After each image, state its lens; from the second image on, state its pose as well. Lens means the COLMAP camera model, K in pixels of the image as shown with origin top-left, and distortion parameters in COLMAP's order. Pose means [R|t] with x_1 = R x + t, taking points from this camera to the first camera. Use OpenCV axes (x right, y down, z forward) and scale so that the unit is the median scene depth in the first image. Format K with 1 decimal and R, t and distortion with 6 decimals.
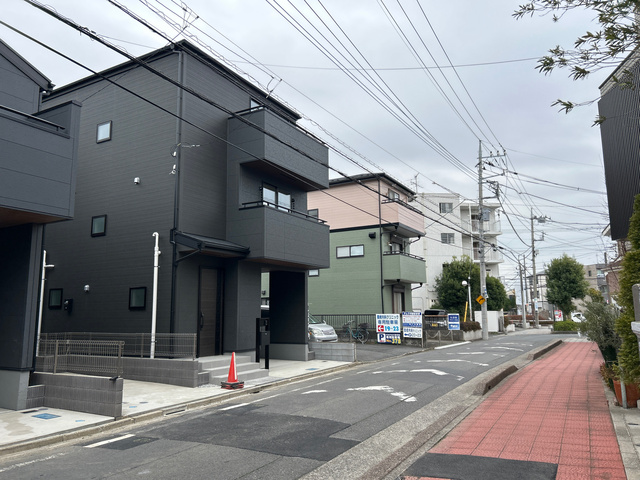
lens RADIAL K [[477.9, 0, 322.9], [0, 477.9, 241.0], [0, 0, 1]] dist [0.056569, -0.064253]
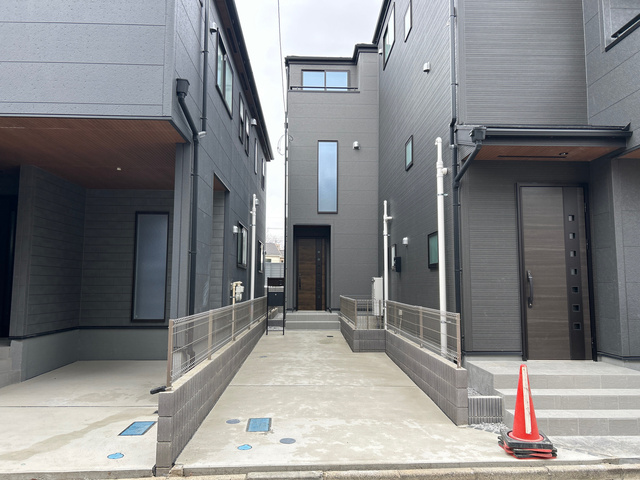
lens RADIAL K [[477.9, 0, 324.3], [0, 477.9, 240.5], [0, 0, 1]] dist [0.056569, -0.064253]
pose [[0.524505, -0.065352, -0.848896, 0.070868], [0.118327, 0.992969, -0.003333, 0.092315], [0.843145, -0.098699, 0.528550, 0.559941]]
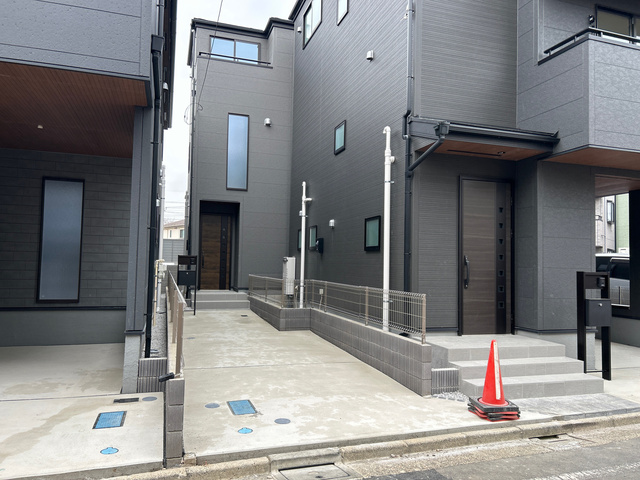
lens RADIAL K [[477.9, 0, 323.6], [0, 477.9, 242.4], [0, 0, 1]] dist [0.056569, -0.064253]
pose [[0.738584, -0.004228, -0.674149, 0.006308], [0.072011, 0.994754, 0.072655, 0.079013], [0.670305, -0.102208, 0.735014, 0.479674]]
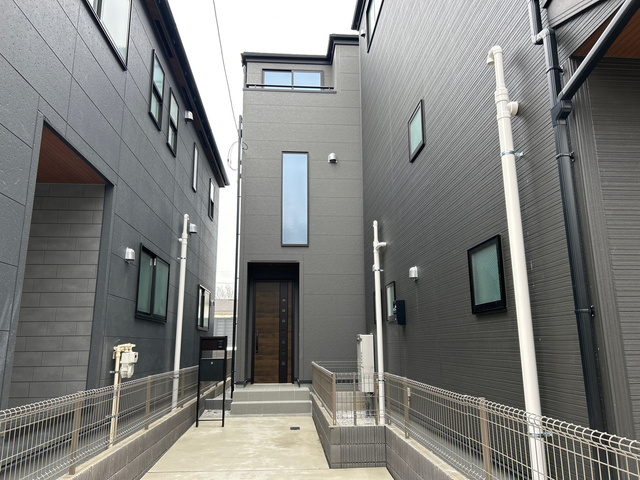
lens RADIAL K [[477.9, 0, 319.4], [0, 477.9, 240.6], [0, 0, 1]] dist [0.056569, -0.064253]
pose [[0.553328, -0.169068, -0.815625, -0.185653], [0.125861, 0.984912, -0.118774, 0.120504], [0.823400, -0.036935, 0.566258, 0.741659]]
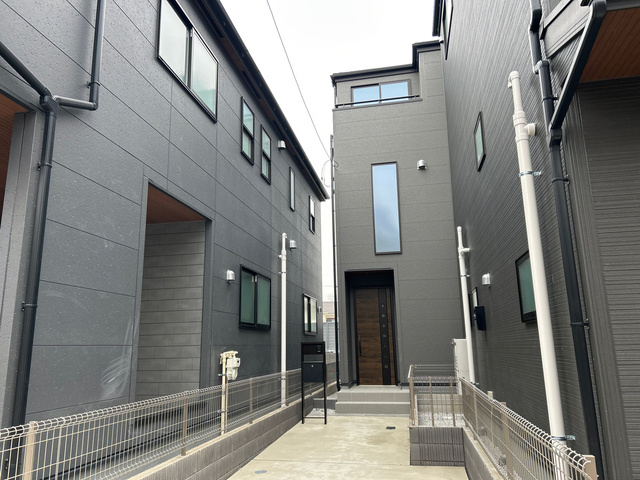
lens RADIAL K [[477.9, 0, 316.6], [0, 477.9, 242.9], [0, 0, 1]] dist [0.056569, -0.064253]
pose [[0.312973, -0.195536, -0.929416, -0.117283], [0.156763, 0.975791, -0.152505, 0.118141], [0.936735, -0.097968, 0.336049, 0.765836]]
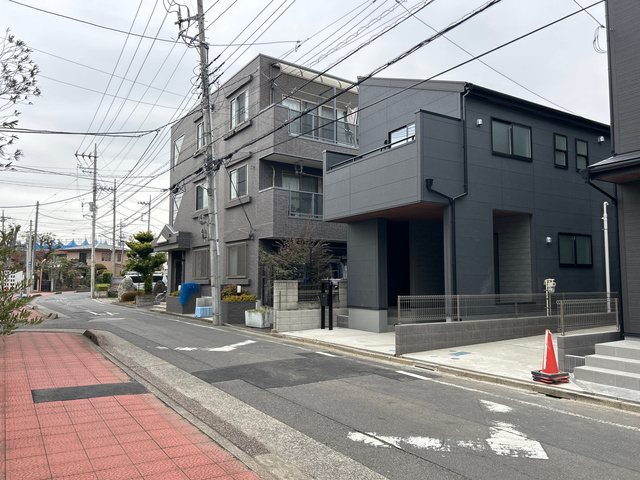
lens RADIAL K [[477.9, 0, 323.6], [0, 477.9, 242.9], [0, 0, 1]] dist [0.056569, -0.064253]
pose [[-0.484650, -0.054728, -0.872994, 0.491727], [0.137455, 0.980876, -0.137801, 0.139035], [0.863840, -0.186783, -0.467859, 0.922298]]
